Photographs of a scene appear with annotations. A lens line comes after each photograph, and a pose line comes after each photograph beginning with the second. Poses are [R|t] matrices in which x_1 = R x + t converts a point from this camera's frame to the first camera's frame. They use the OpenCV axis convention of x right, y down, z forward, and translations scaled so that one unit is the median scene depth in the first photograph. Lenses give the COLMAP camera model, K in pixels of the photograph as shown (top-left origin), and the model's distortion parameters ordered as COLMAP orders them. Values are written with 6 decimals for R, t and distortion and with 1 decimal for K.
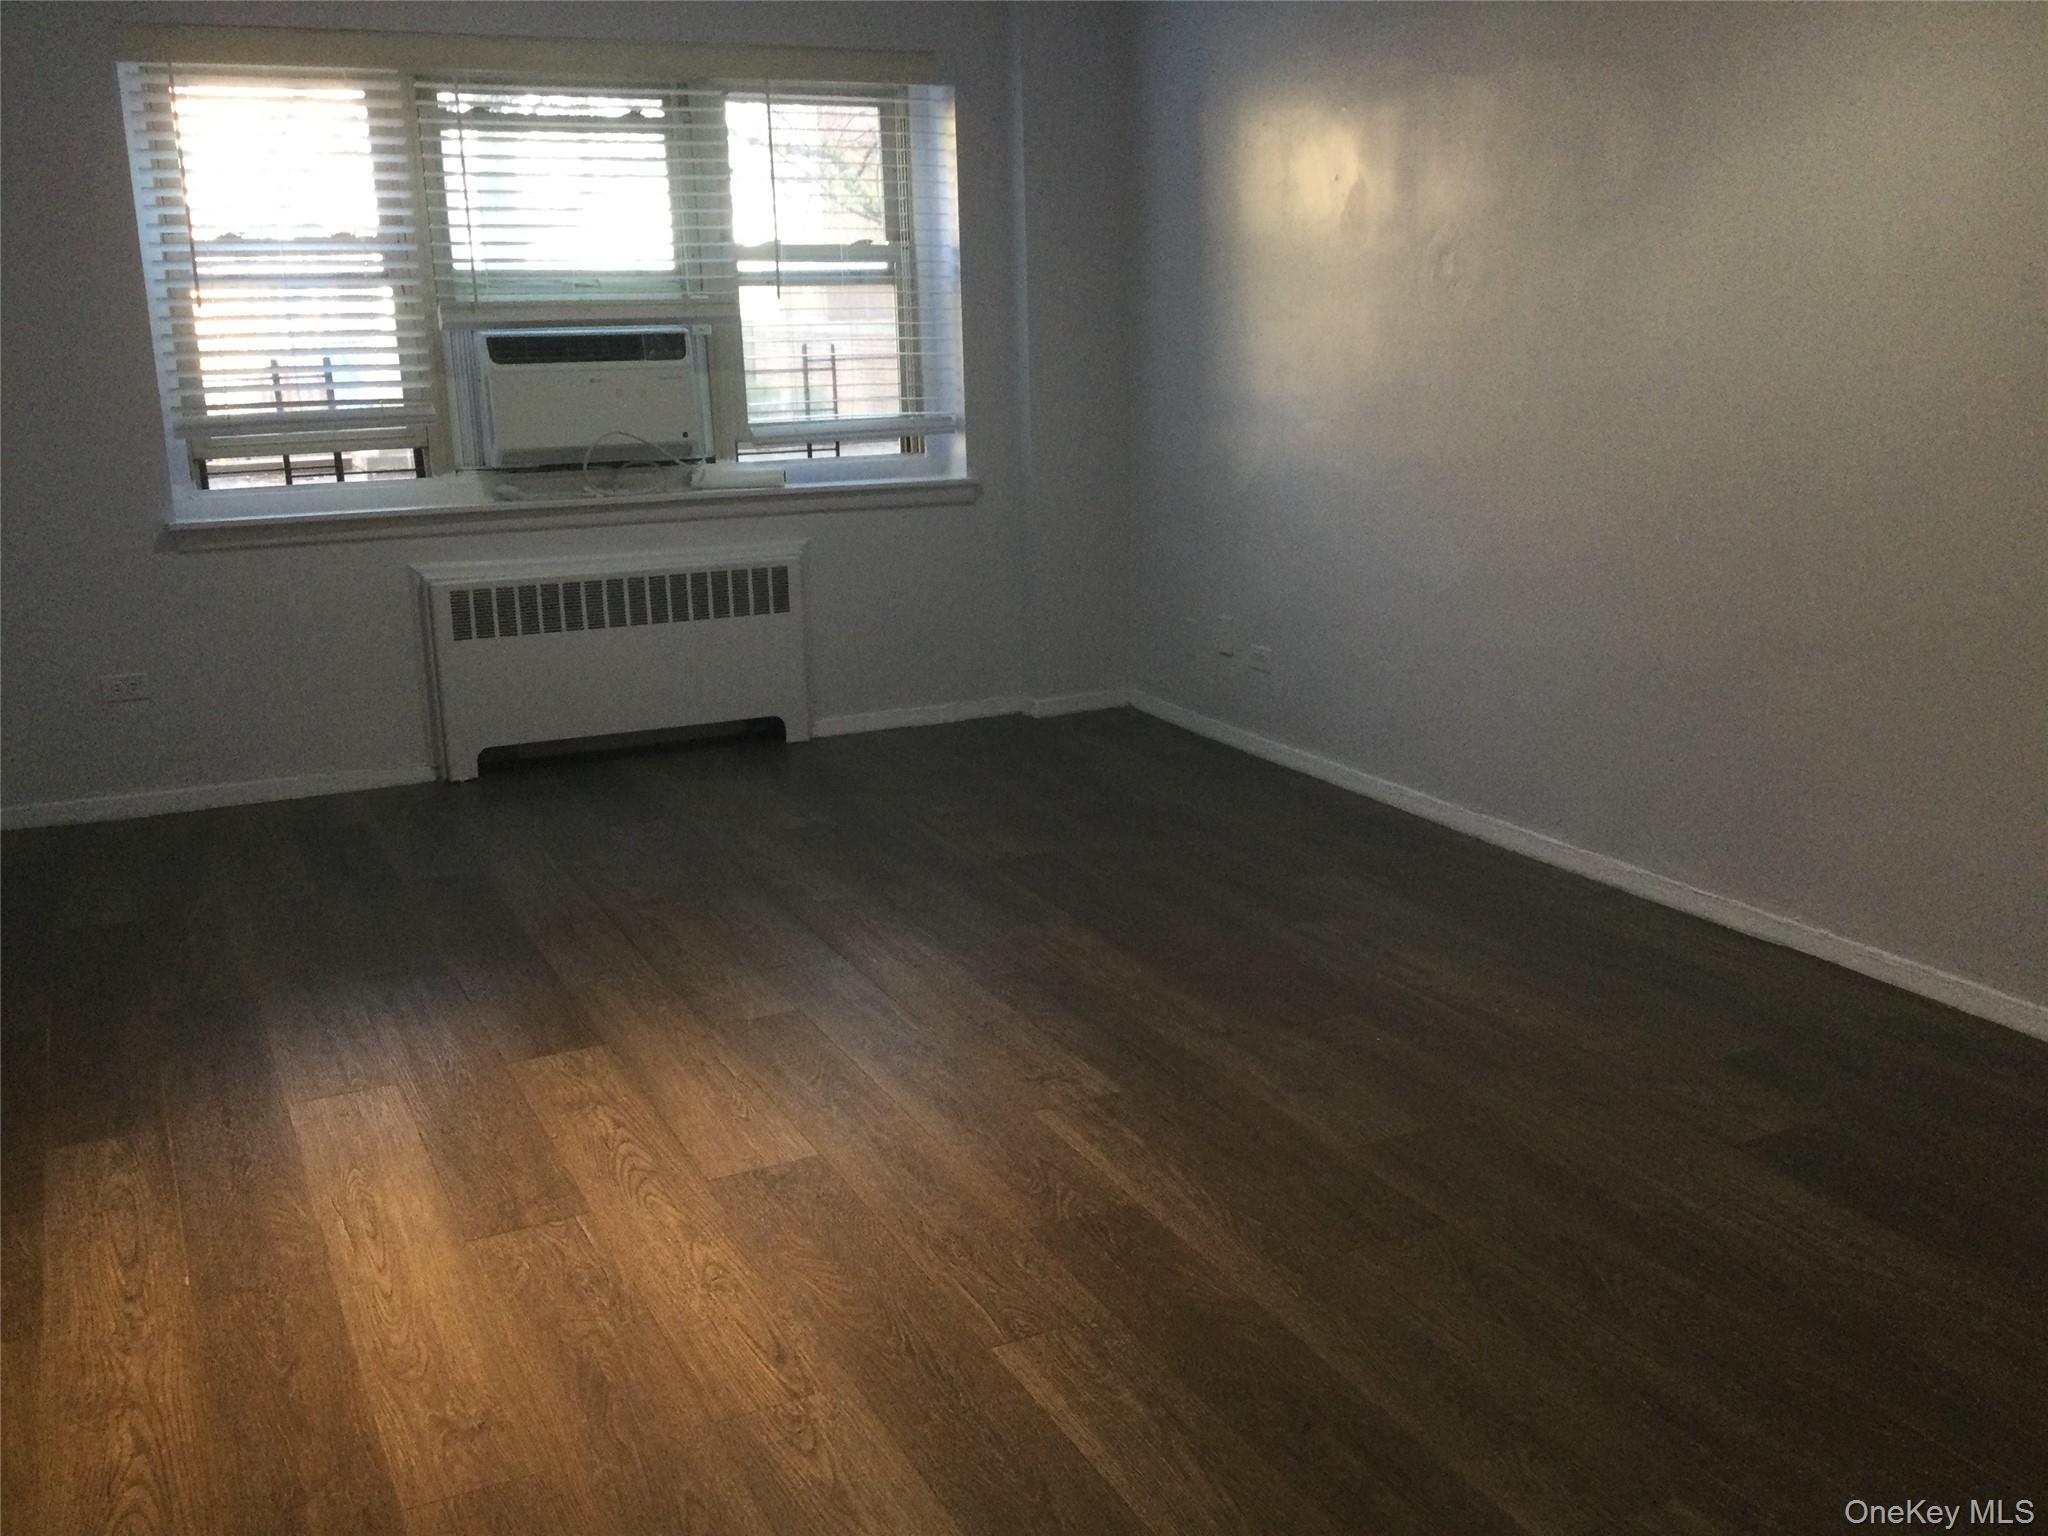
lens RADIAL K [[1862.0, 0, 1024.0], [0, 1862.0, 768.0], [0, 0, 1]] dist [0.070222, -0.112293]
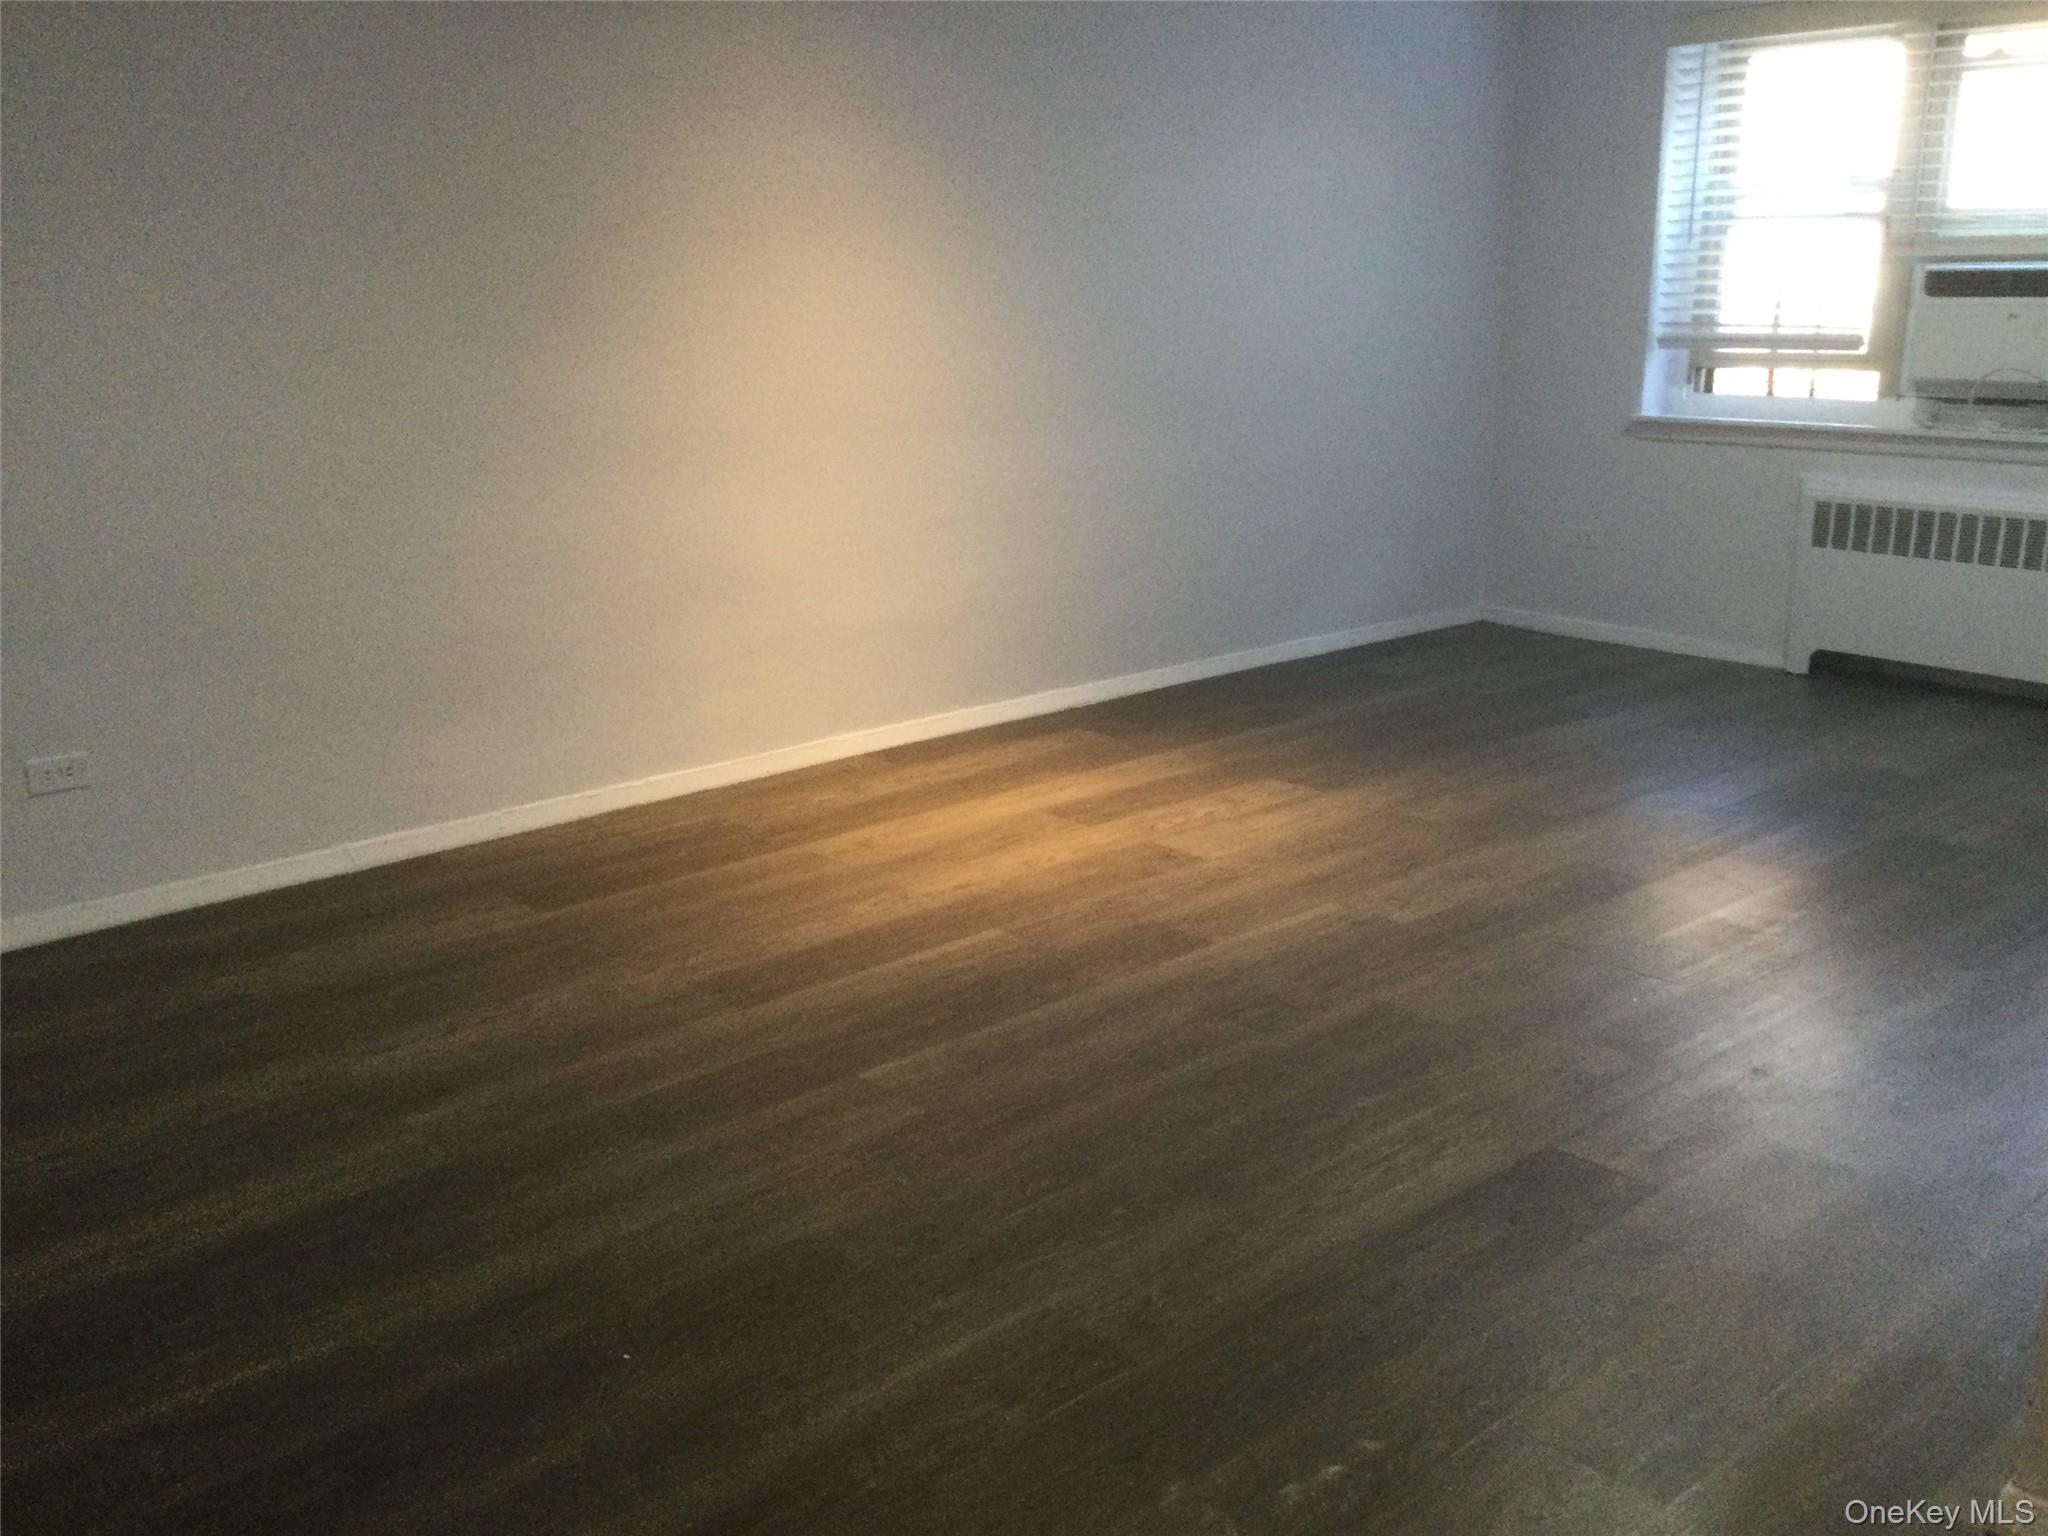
lens RADIAL K [[1903.2, 0, 1024.0], [0, 1903.2, 768.0], [0, 0, 1]] dist [0.061047, 0.003437]
pose [[0.258750, 0.268724, -0.927813, 0.678295], [-0.230100, 0.950021, 0.210985, -0.077316], [0.938138, 0.158898, 0.307651, 0.233045]]
